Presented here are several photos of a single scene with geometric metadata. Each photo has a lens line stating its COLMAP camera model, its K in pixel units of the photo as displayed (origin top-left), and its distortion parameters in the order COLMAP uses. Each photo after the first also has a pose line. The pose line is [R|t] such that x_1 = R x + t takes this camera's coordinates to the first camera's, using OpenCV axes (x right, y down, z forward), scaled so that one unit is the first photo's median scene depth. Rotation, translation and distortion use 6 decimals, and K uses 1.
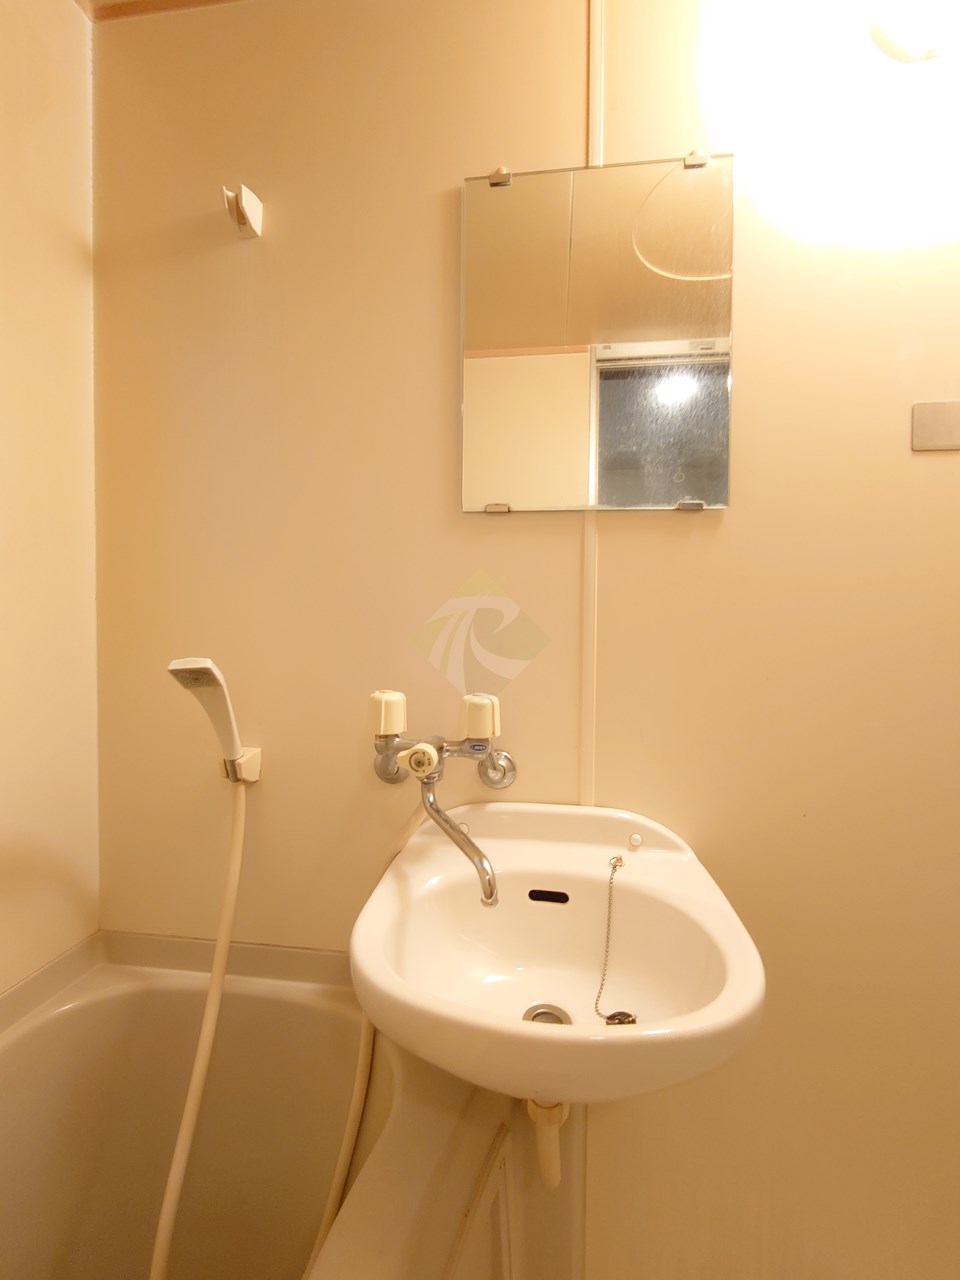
lens RADIAL K [[547.9, 0, 468.2], [0, 547.9, 647.0], [0, 0, 1]] dist [0.000624, -0.000163]
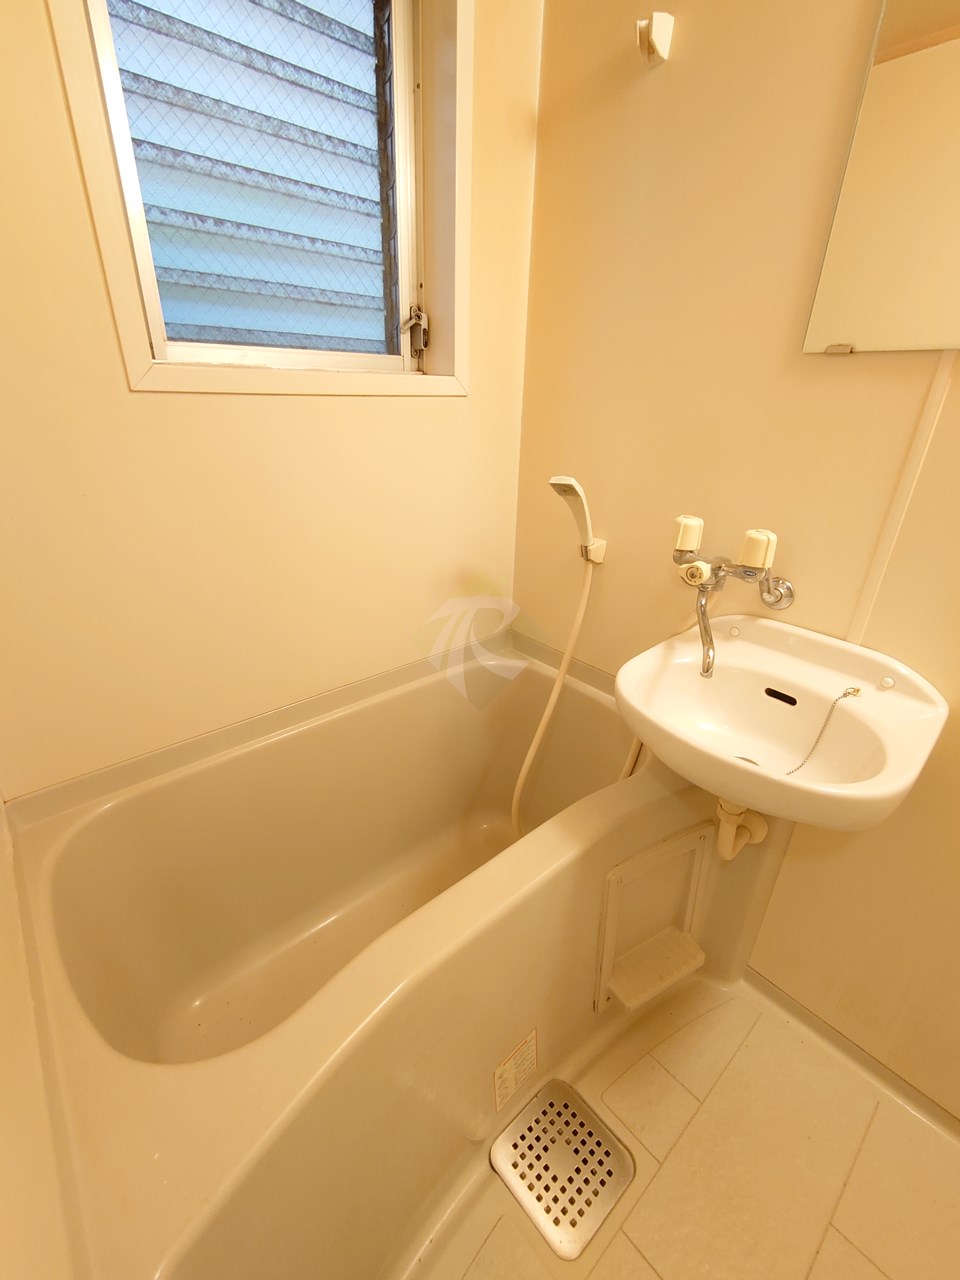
lens RADIAL K [[547.9, 0, 478.4], [0, 547.9, 637.8], [0, 0, 1]] dist [0.000624, -0.000163]
pose [[0.753794, 0.280847, -0.594071, 0.304068], [-0.035969, 0.920344, 0.389452, -0.132980], [0.656126, -0.272198, 0.703852, -0.300891]]
